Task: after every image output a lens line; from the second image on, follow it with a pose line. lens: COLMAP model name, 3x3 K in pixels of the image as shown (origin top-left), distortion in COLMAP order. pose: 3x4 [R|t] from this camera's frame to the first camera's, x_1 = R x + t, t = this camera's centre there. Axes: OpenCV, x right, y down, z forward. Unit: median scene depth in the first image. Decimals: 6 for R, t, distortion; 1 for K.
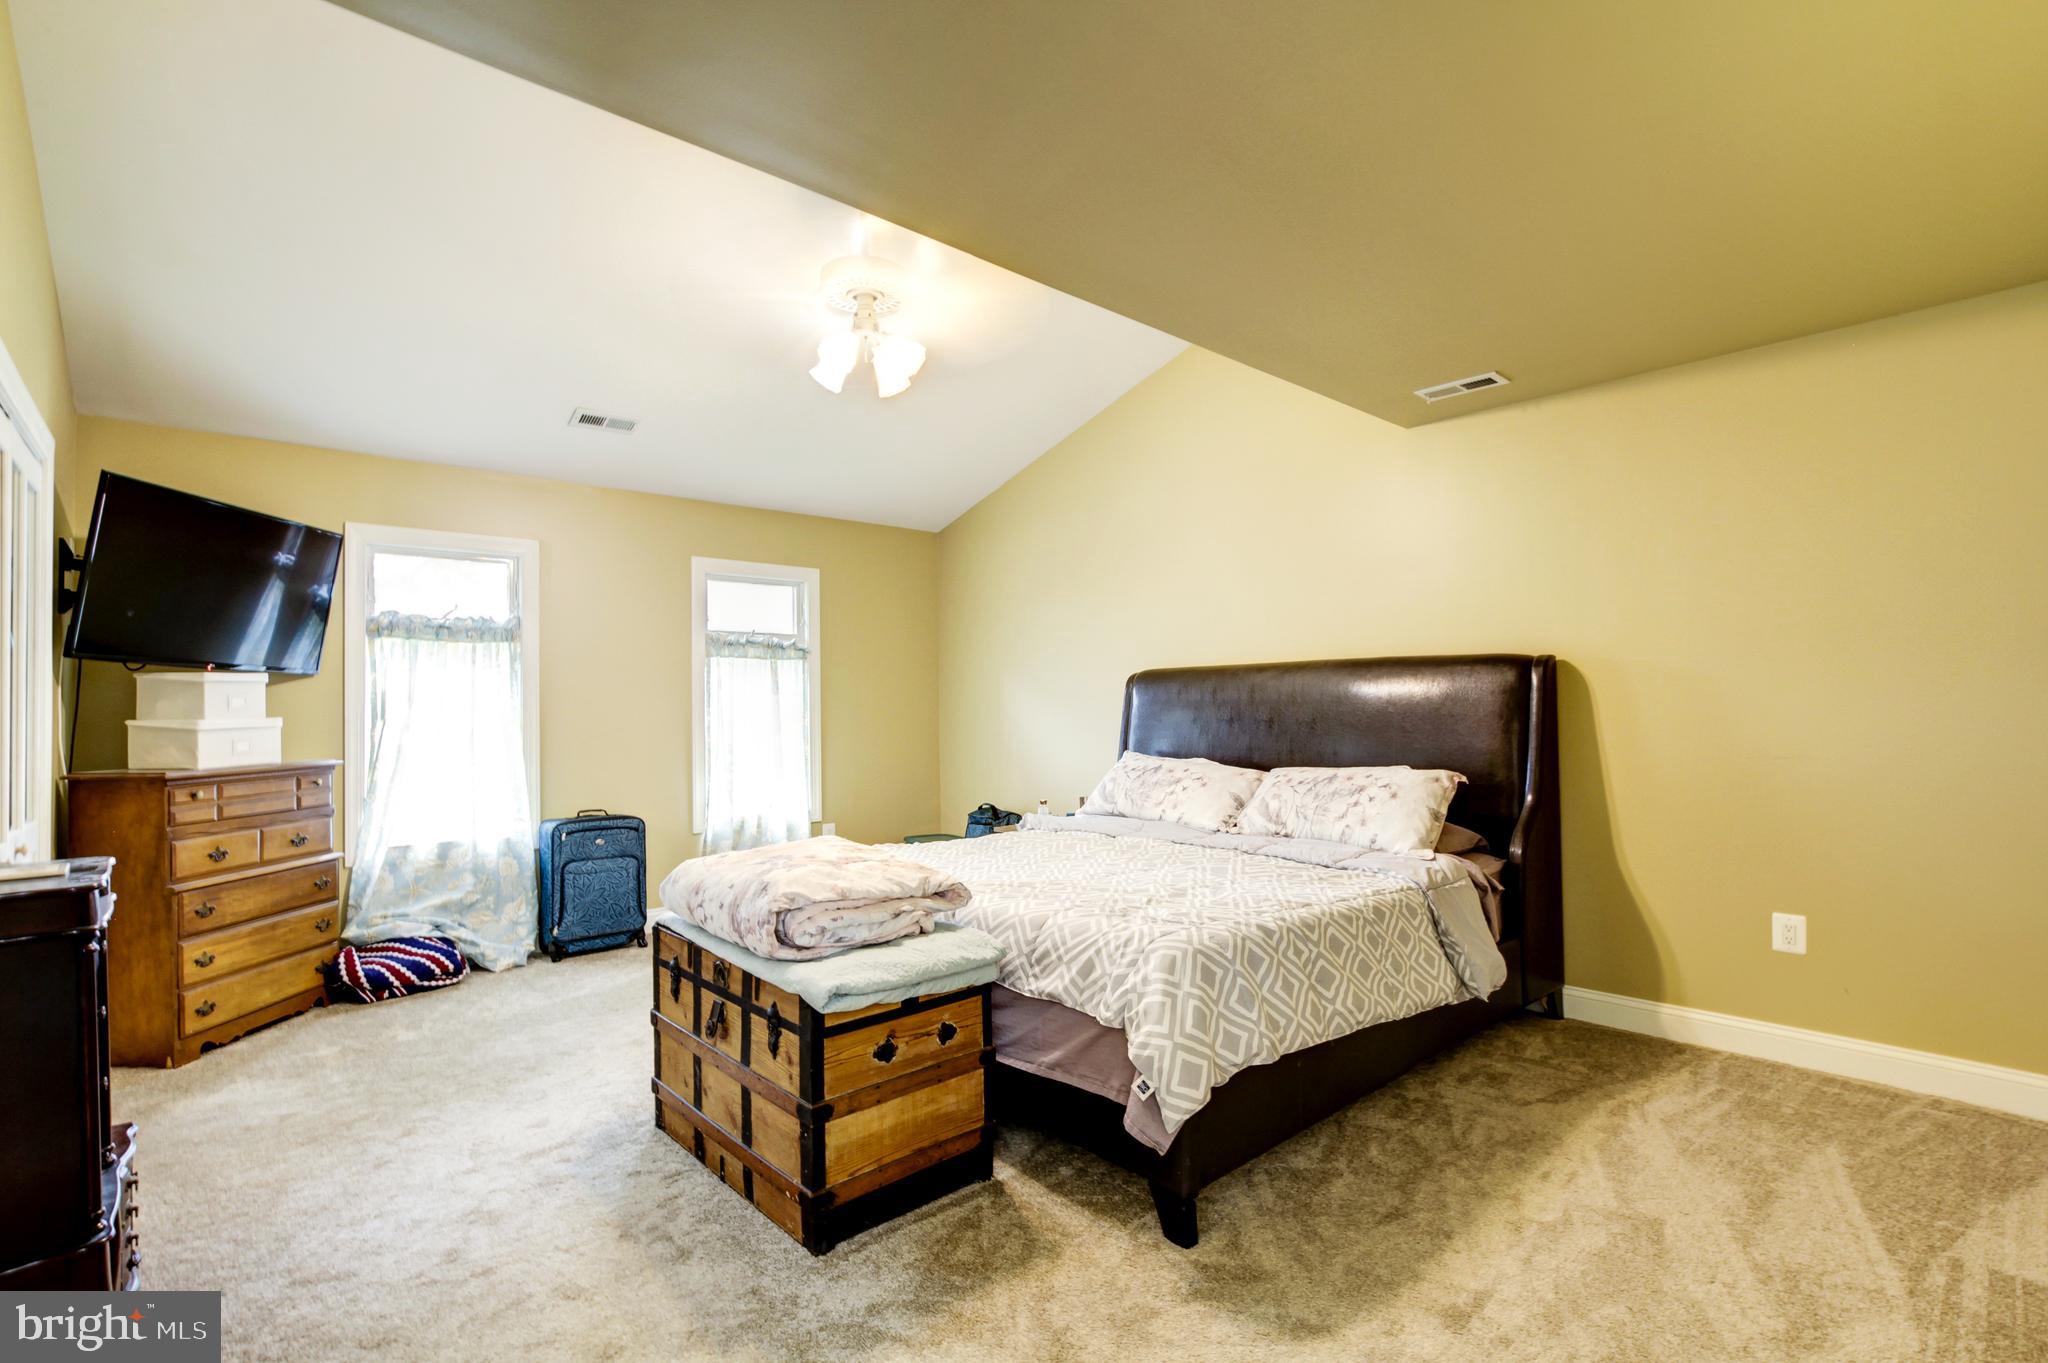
lens RADIAL K [[952.7, 0, 1011.2], [0, 952.7, 691.4], [0, 0, 1]] dist [-0.025281, 0.005503]
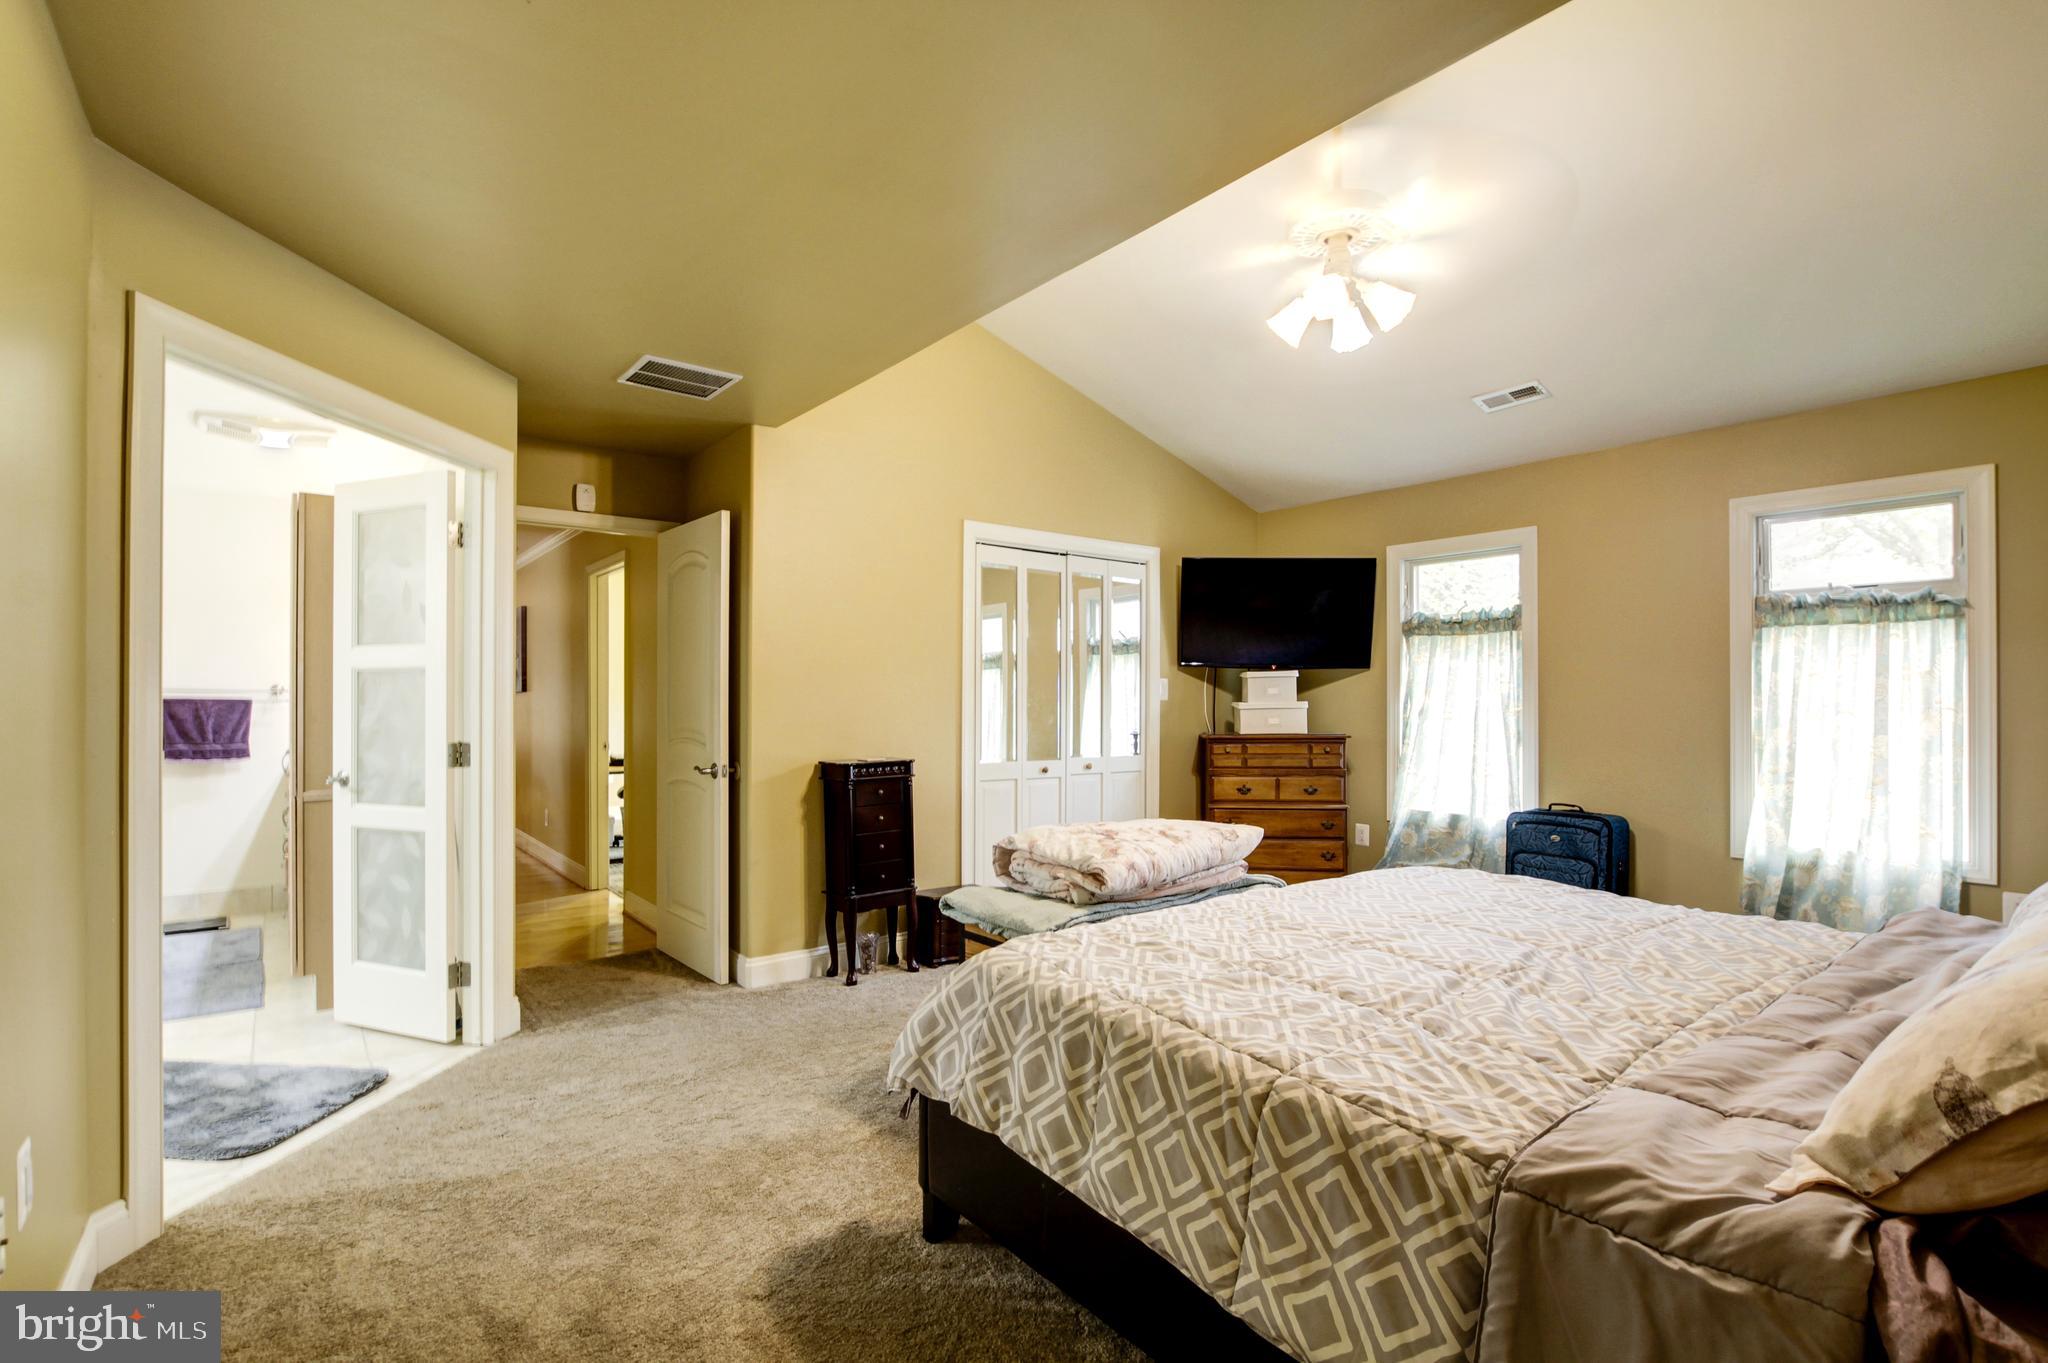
lens RADIAL K [[952.7, 0, 1015.4], [0, 952.7, 688.4], [0, 0, 1]] dist [-0.025281, 0.005503]
pose [[-0.074416, -0.000175, -0.997227, 0.573829], [0.018167, 0.999834, -0.001531, 0.002426], [0.997062, -0.018231, -0.074401, 0.573793]]
